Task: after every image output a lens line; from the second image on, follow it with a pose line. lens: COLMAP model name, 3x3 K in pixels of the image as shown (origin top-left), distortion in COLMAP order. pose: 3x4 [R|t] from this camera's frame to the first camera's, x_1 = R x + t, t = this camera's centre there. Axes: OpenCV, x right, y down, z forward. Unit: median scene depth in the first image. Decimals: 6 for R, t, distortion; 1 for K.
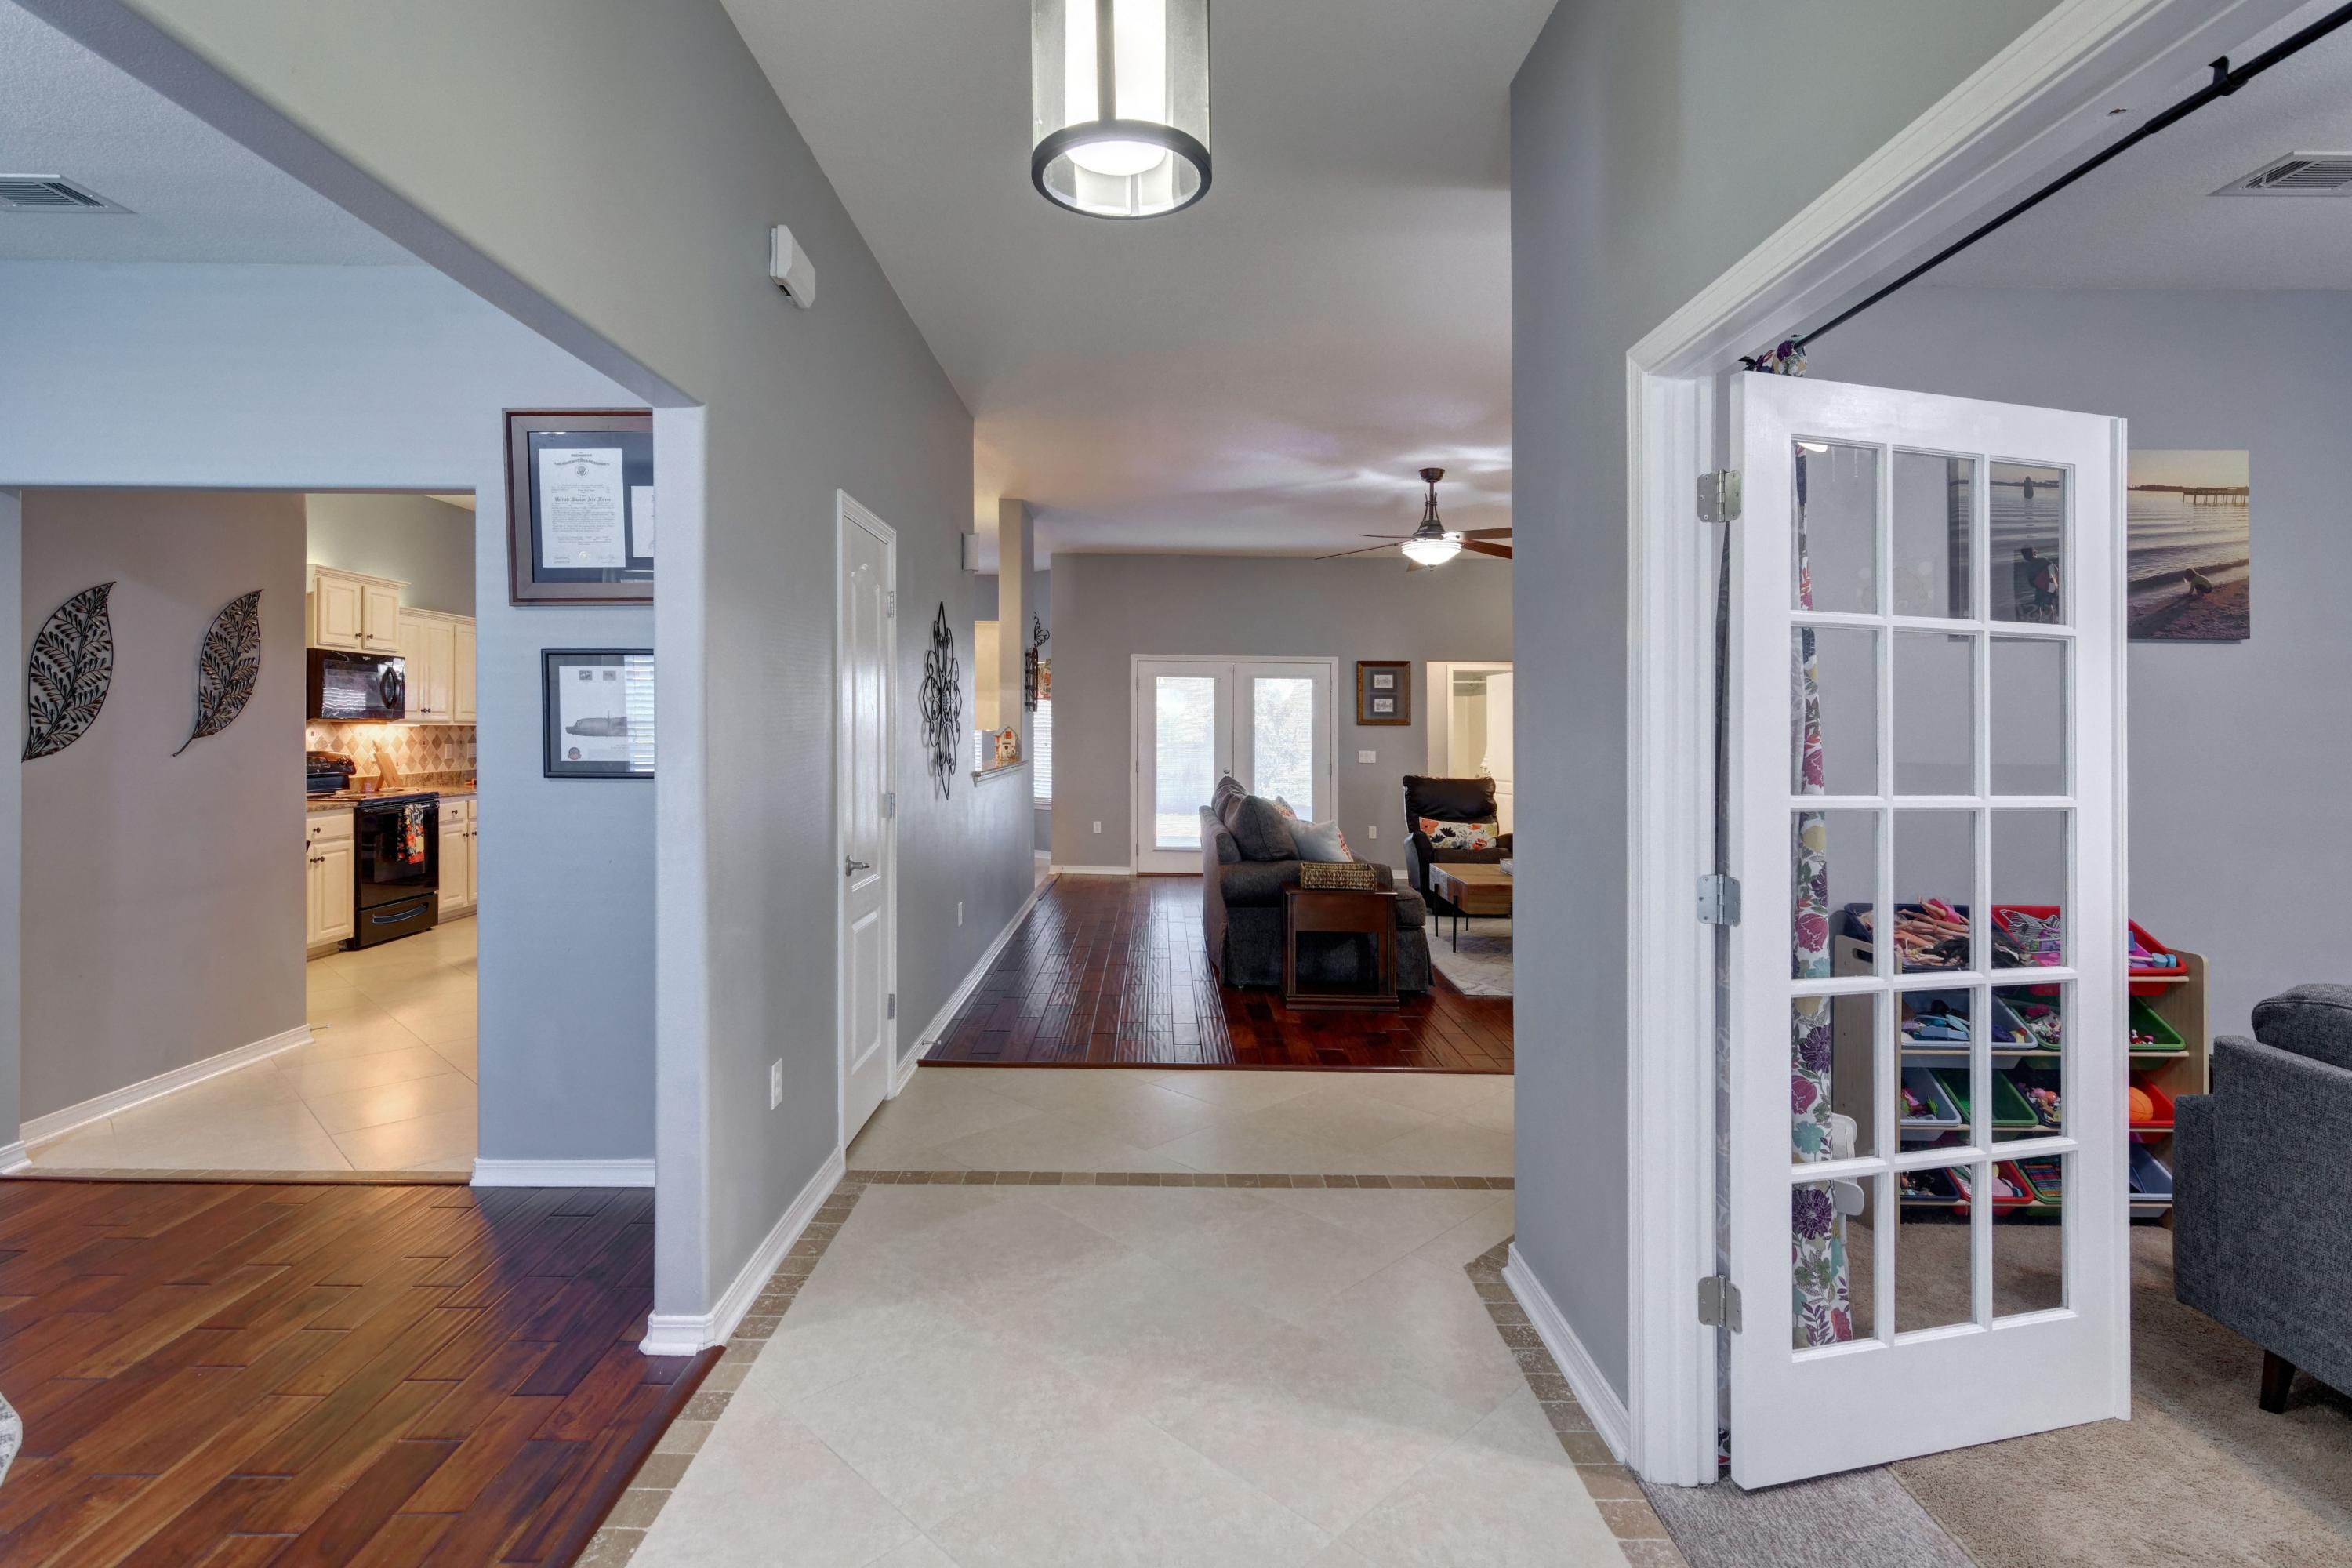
lens RADIAL K [[1144.0, 0, 1163.5], [0, 1144.0, 721.6], [0, 0, 1]] dist [0.002378, 0.000253]
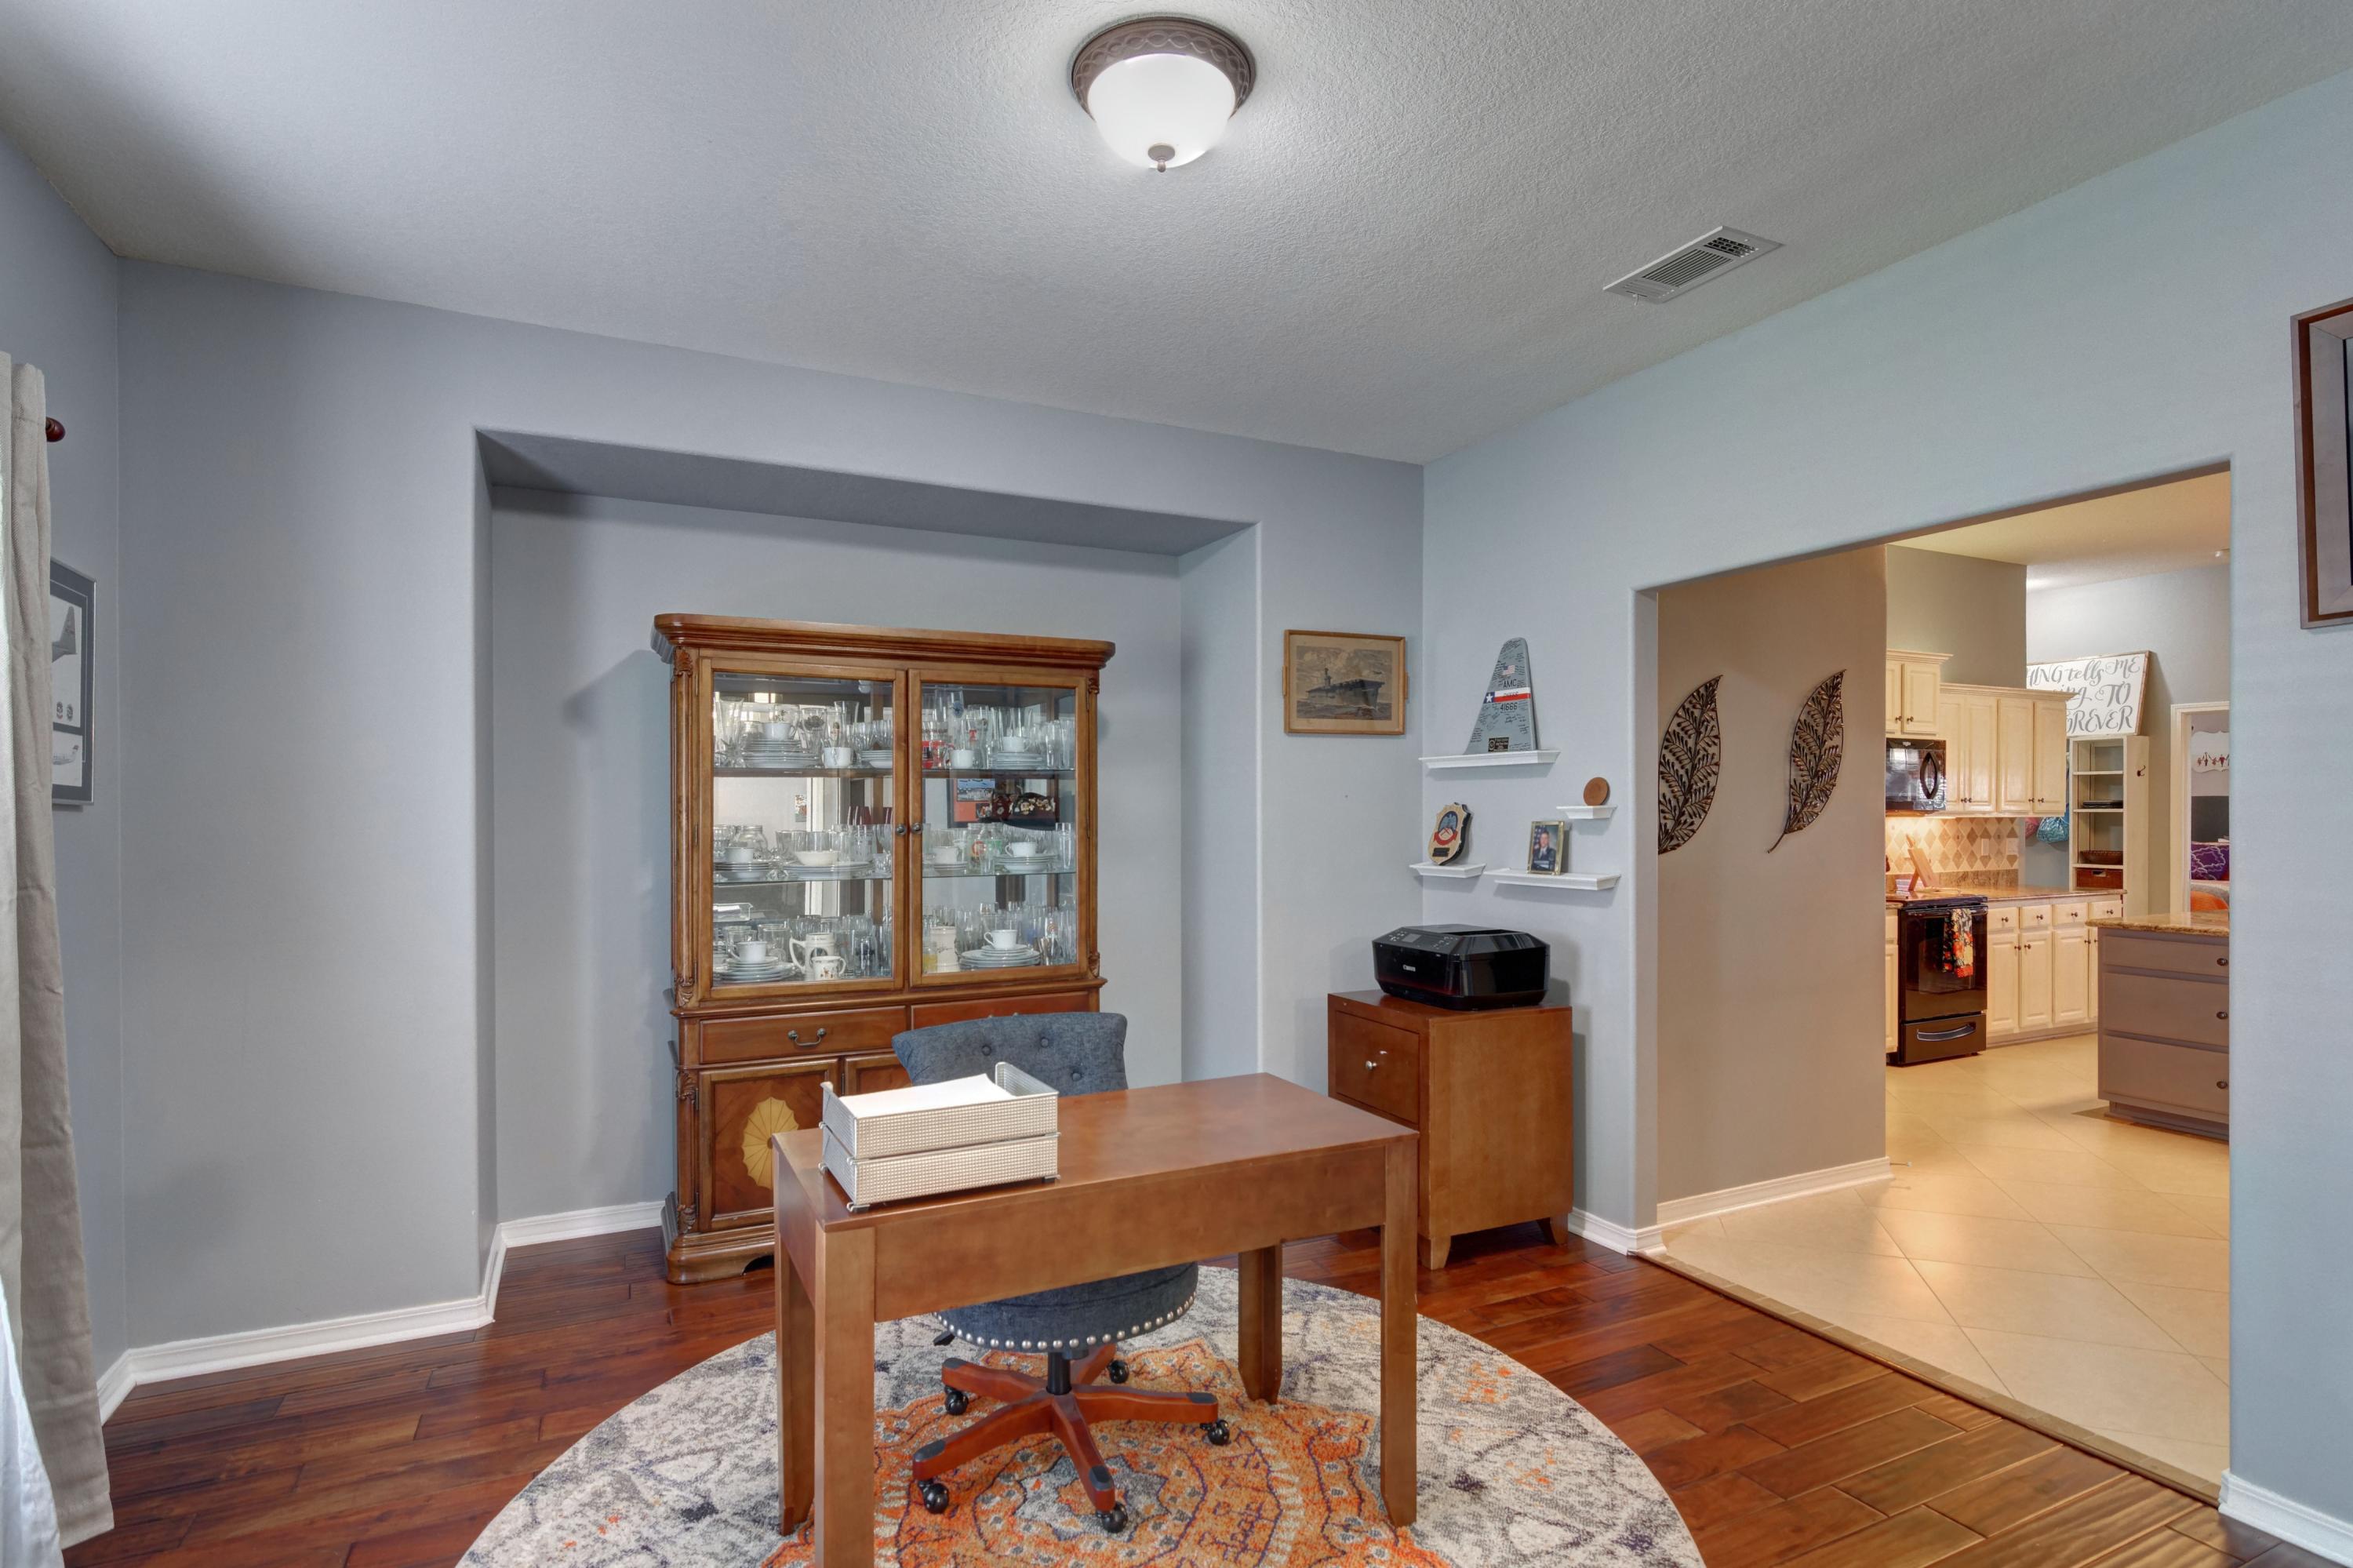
lens RADIAL K [[1143.2, 0, 1143.3], [0, 1143.2, 838.9], [0, 0, 1]] dist [-0.001142, -0.000269]
pose [[0.415548, 0.008901, -0.909528, -0.234602], [0.012019, 0.999811, 0.015276, -0.002457], [0.909492, -0.017280, 0.415363, 0.144254]]
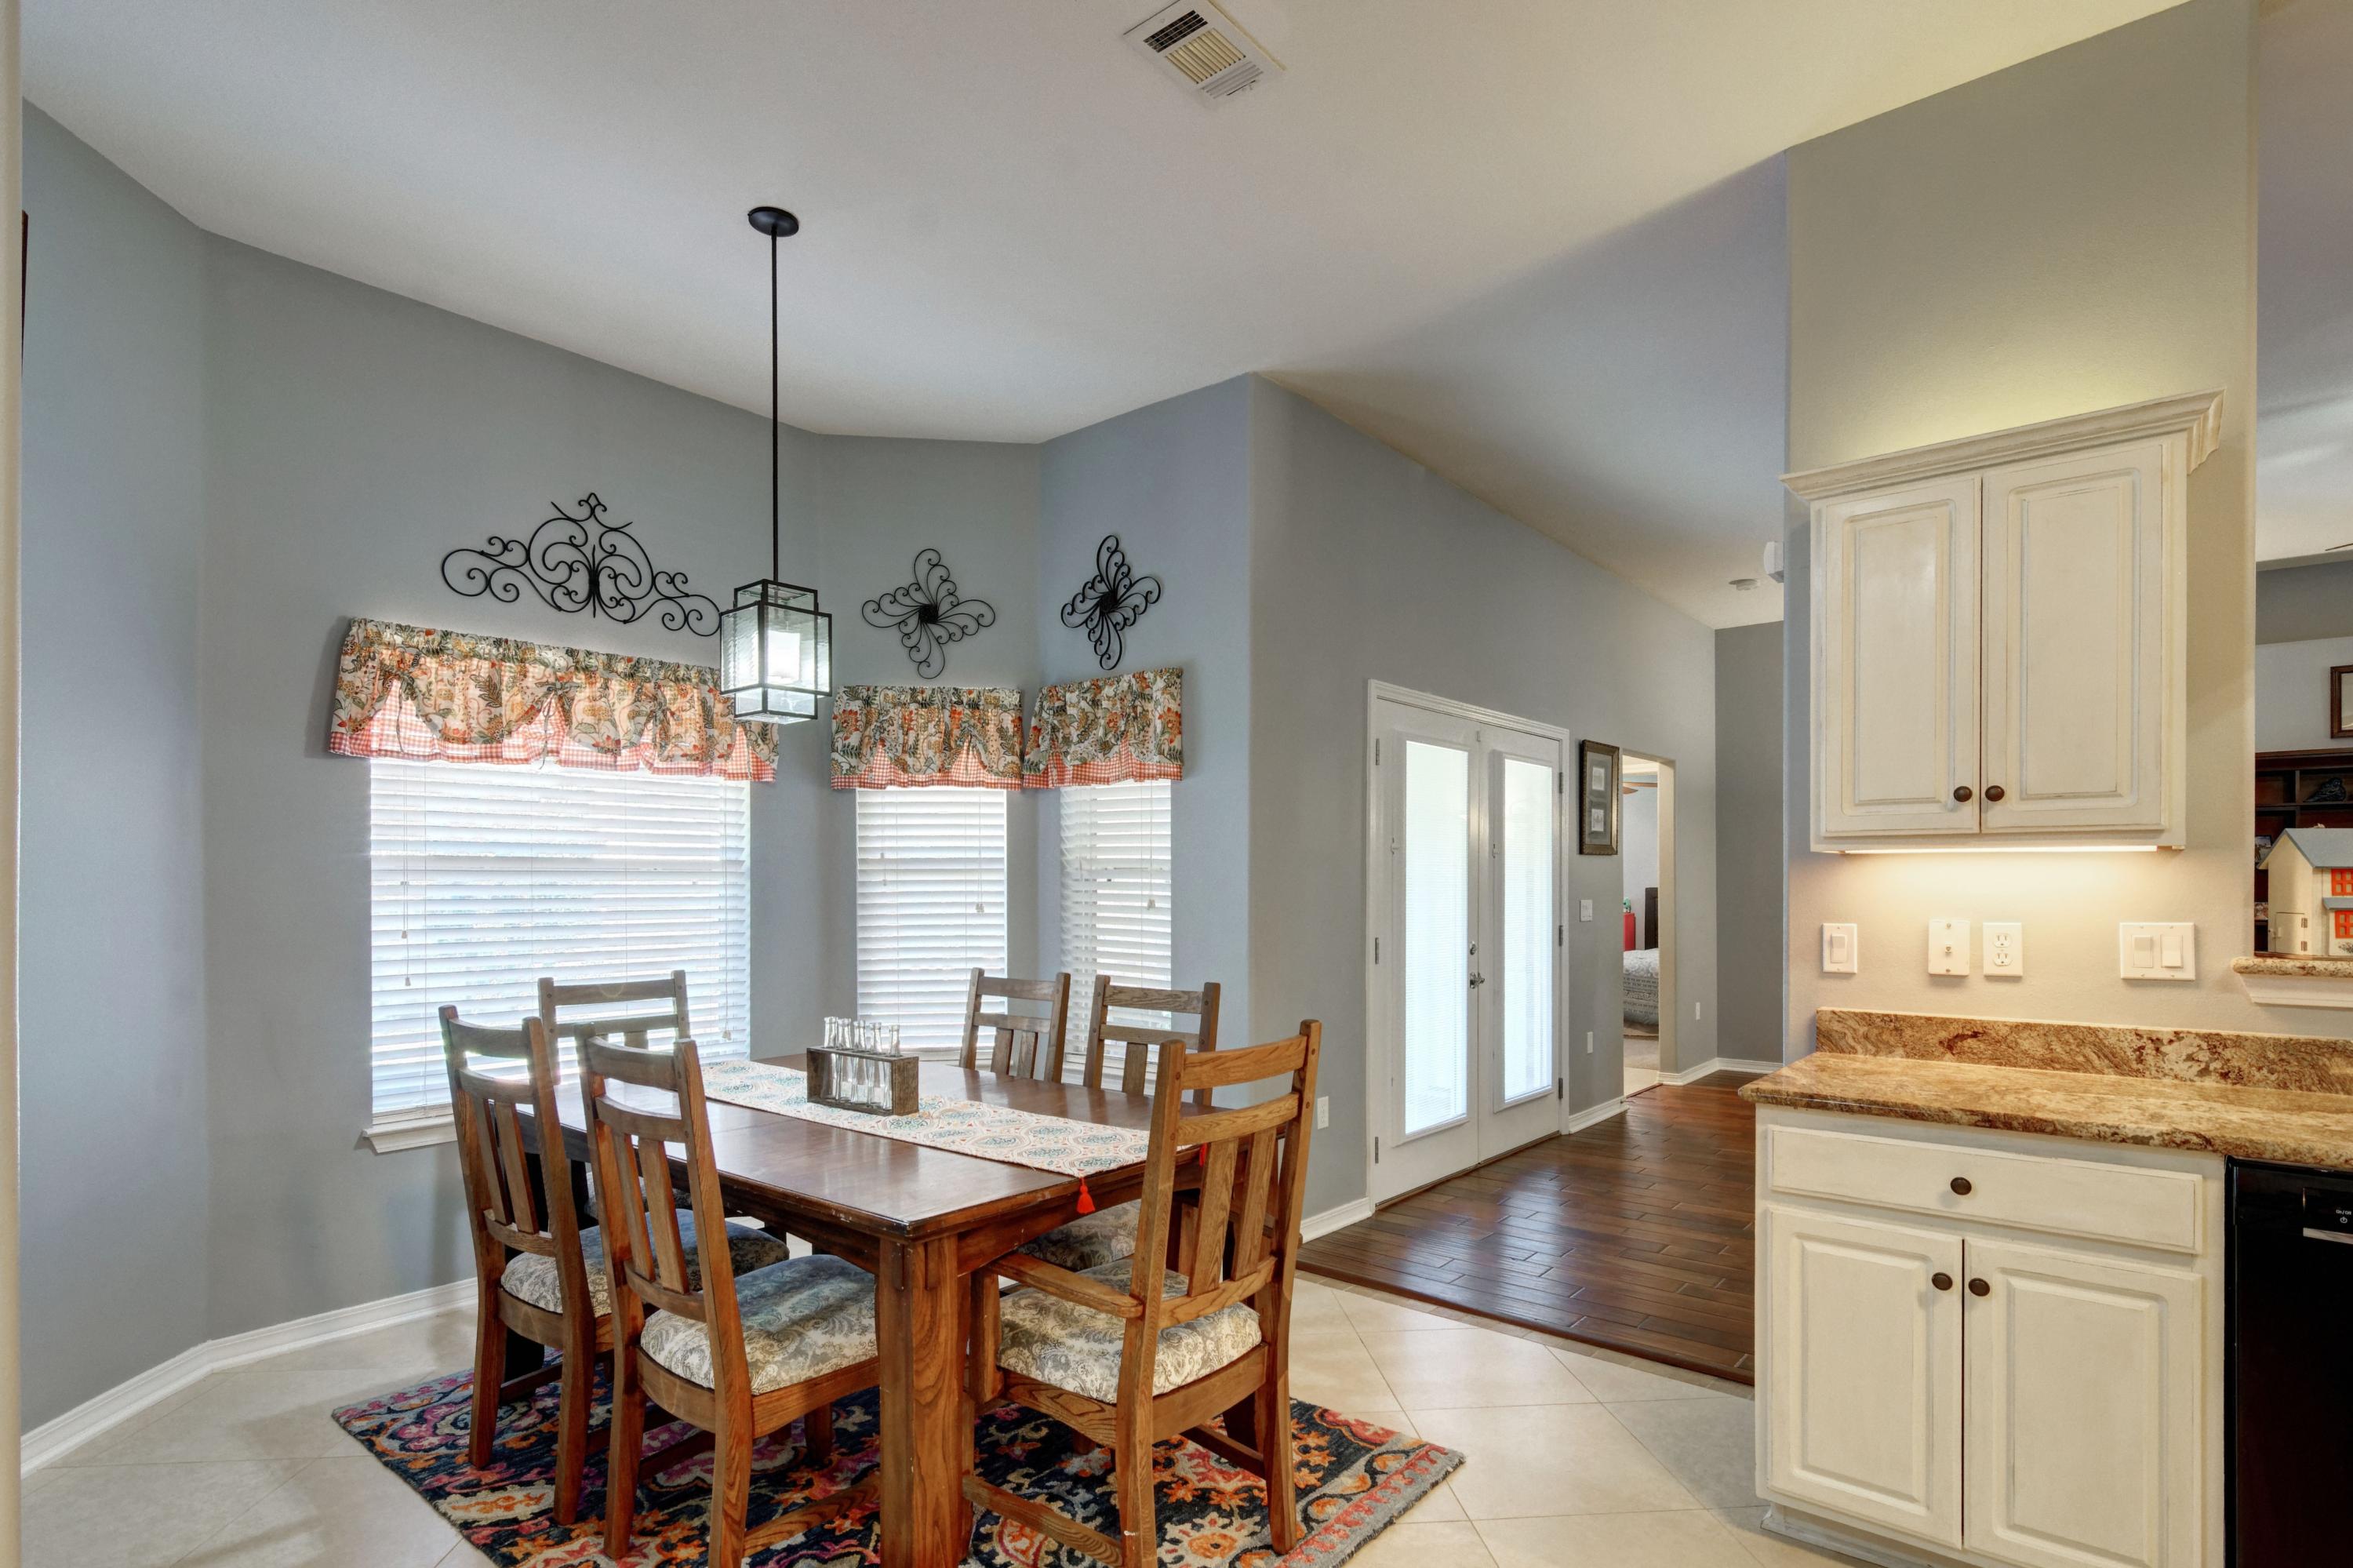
lens RADIAL K [[1186.9, 0, 1178.8], [0, 1186.9, 887.1], [0, 0, 1]] dist [0.001380, 0.000132]
pose [[0.647519, -0.015565, 0.761890, -1.124249], [0.004983, 0.999856, 0.016192, 0.025046], [-0.762033, -0.006688, 0.647504, 2.172770]]
